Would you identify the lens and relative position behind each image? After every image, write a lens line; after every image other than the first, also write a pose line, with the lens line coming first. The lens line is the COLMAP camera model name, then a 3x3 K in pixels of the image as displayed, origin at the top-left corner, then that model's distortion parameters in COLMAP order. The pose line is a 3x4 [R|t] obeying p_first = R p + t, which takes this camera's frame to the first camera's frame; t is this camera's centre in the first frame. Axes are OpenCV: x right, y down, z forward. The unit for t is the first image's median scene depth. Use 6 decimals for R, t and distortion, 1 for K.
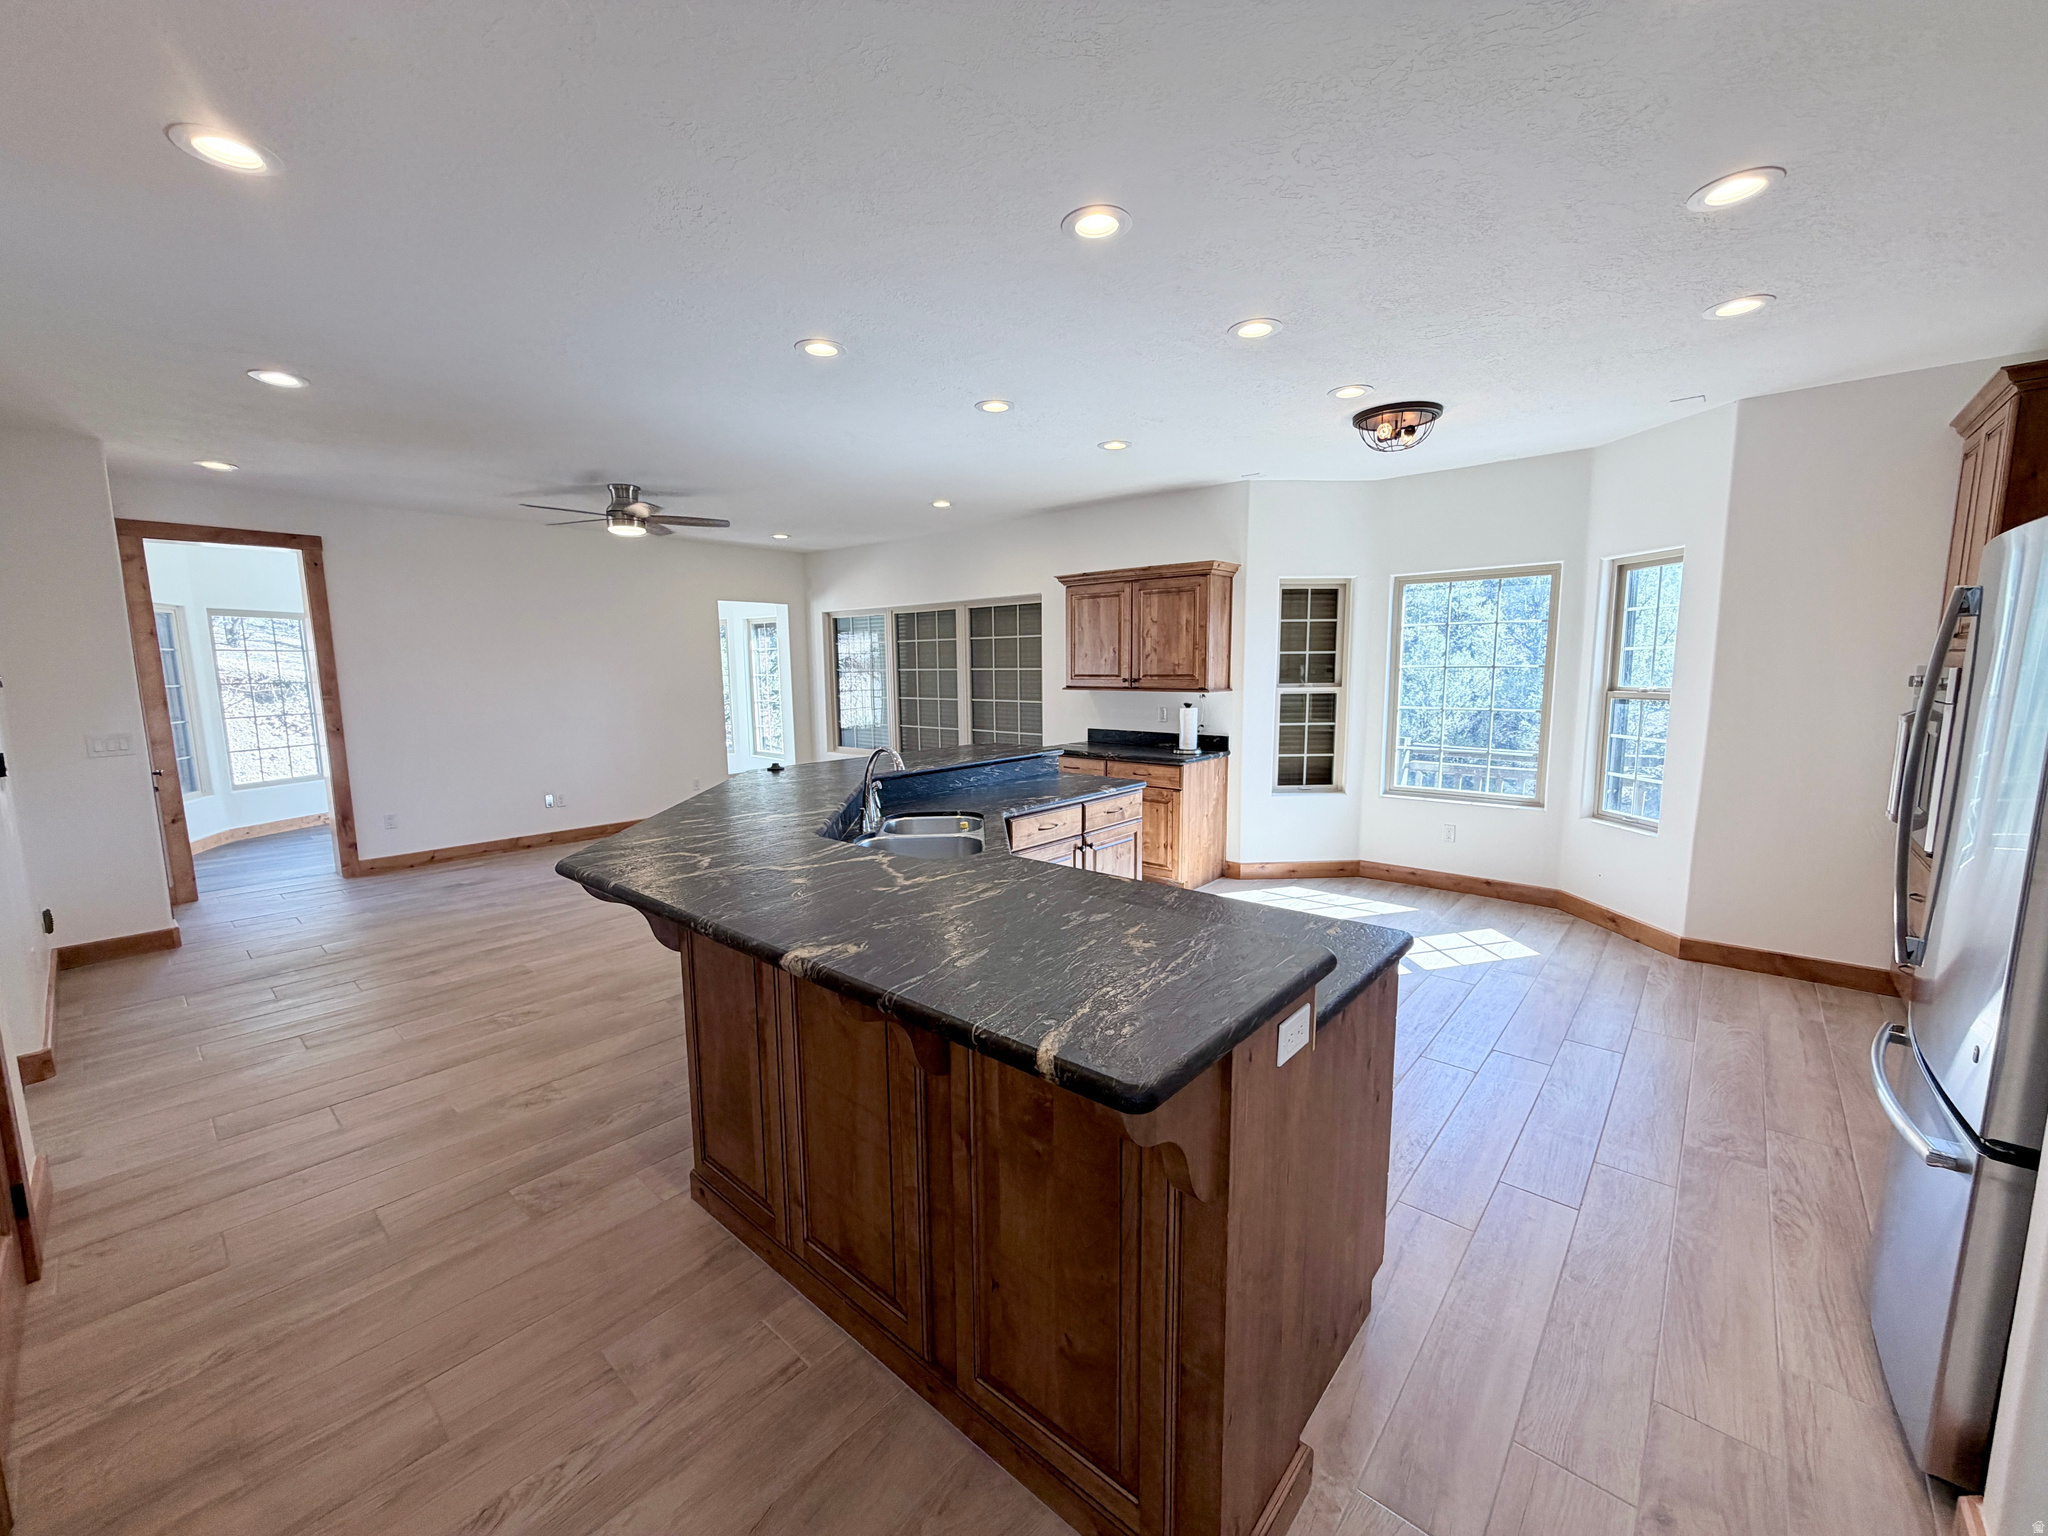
lens RADIAL K [[821.8, 0, 1014.0], [0, 821.8, 762.9], [0, 0, 1]] dist [0.008175, -0.000459]
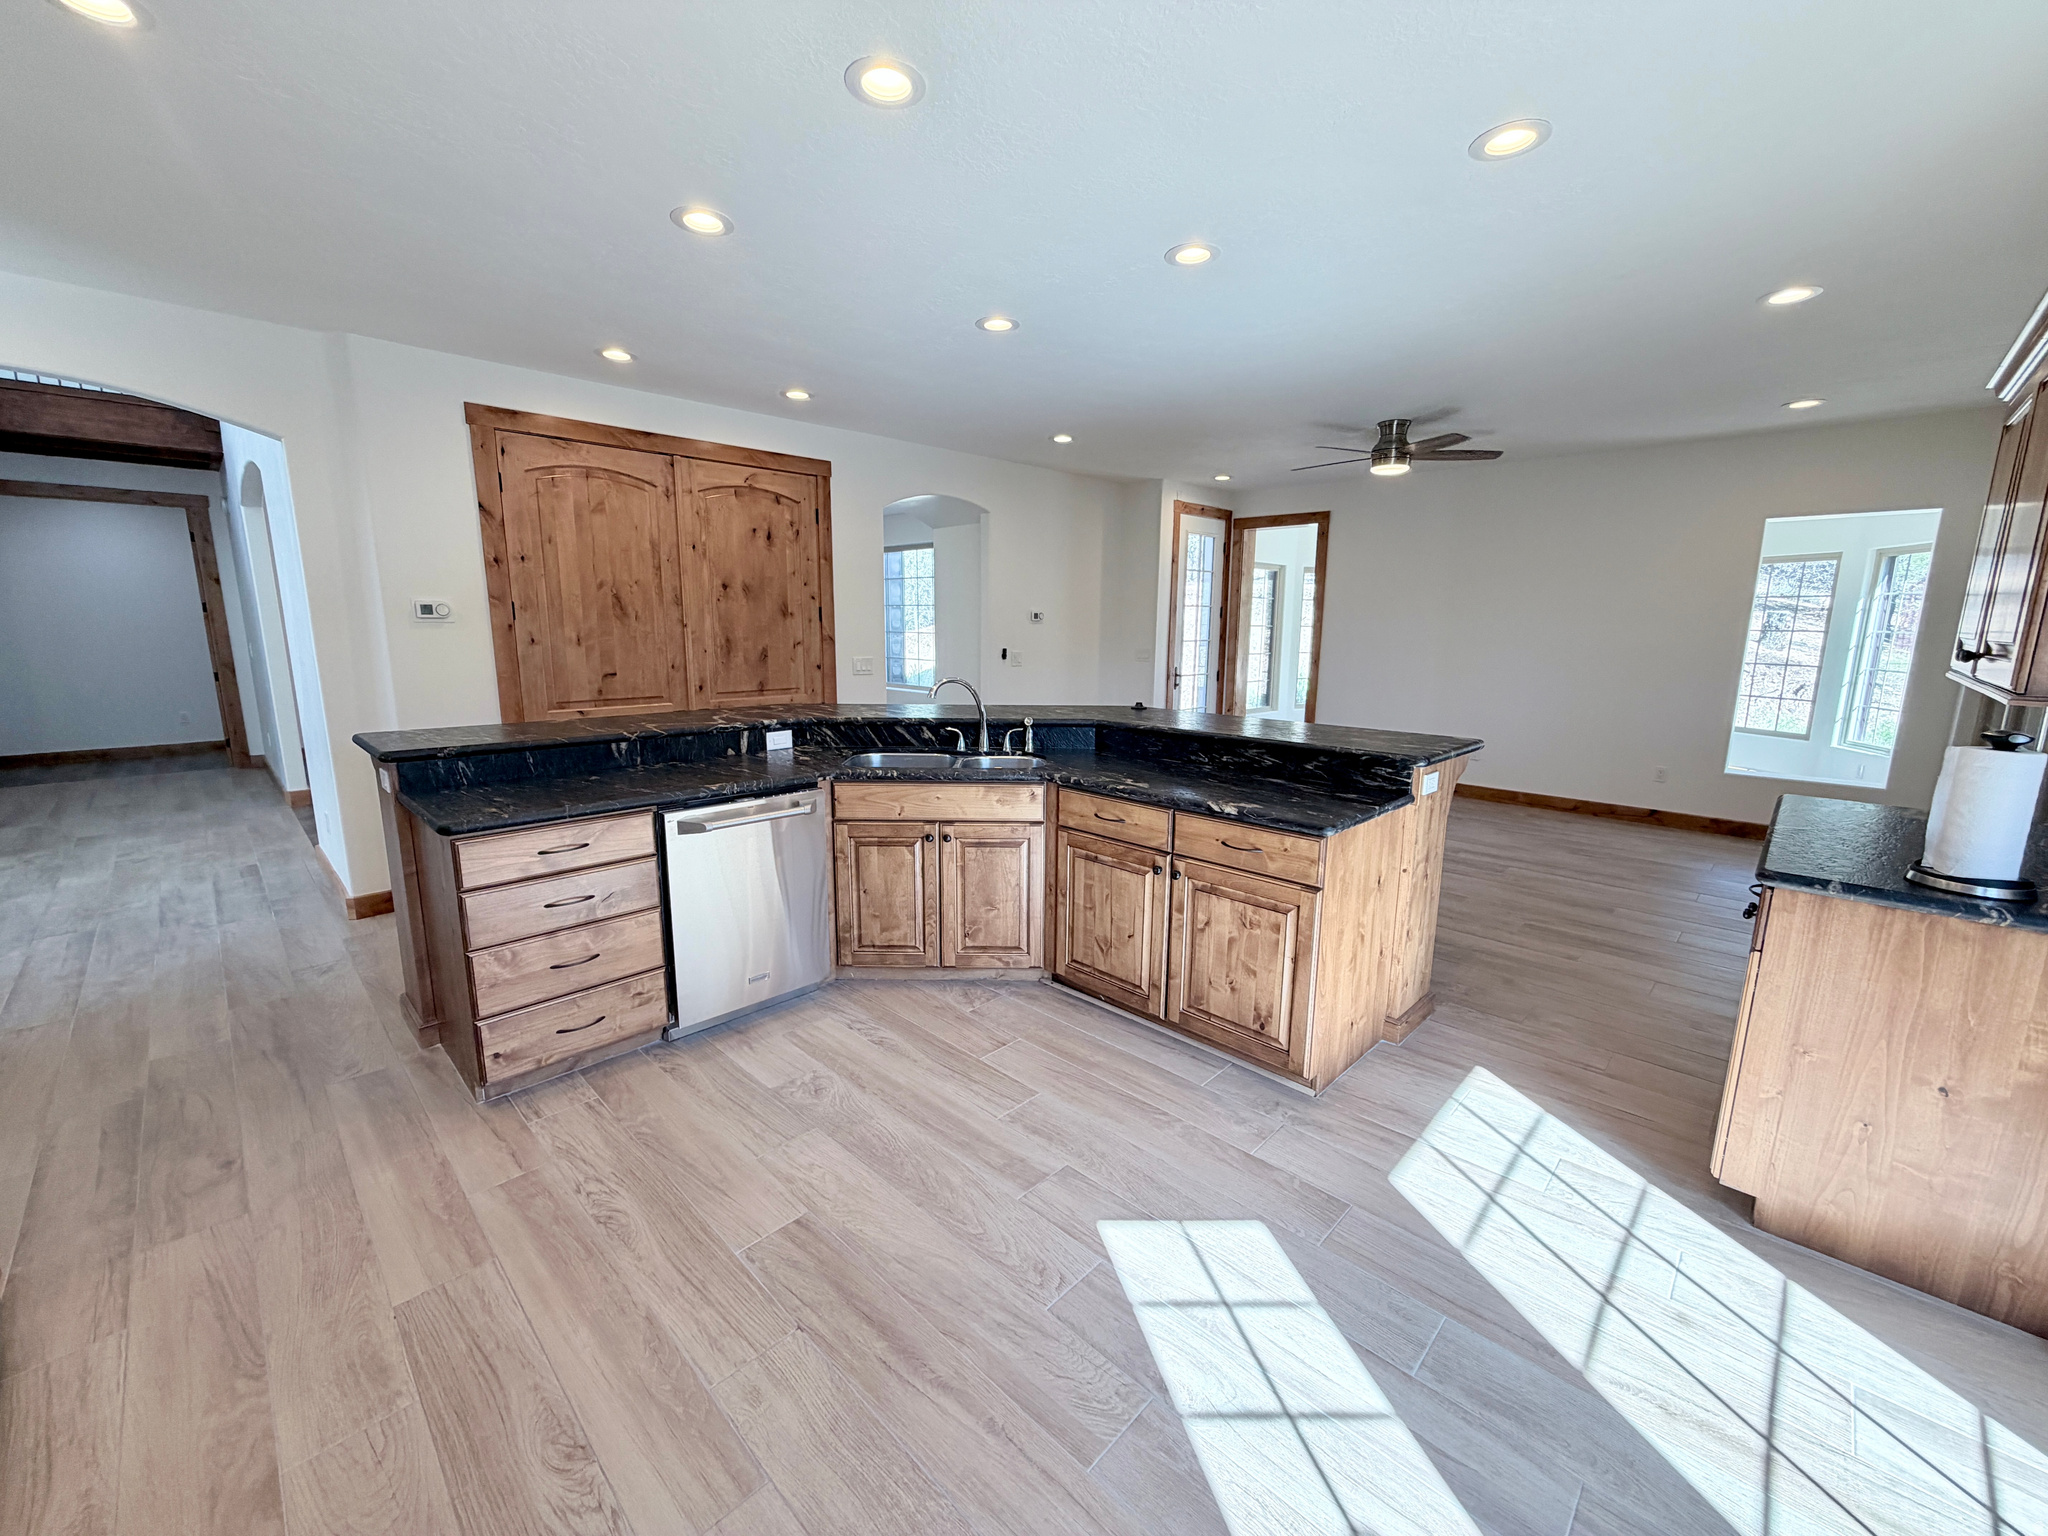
lens RADIAL K [[821.8, 0, 1014.0], [0, 821.8, 762.9], [0, 0, 1]] dist [0.008175, -0.000459]
pose [[-0.060850, 0.184398, -0.980966, 0.557522], [-0.131199, 0.972783, 0.190998, -0.075898], [0.989487, 0.140324, -0.035001, 0.649069]]
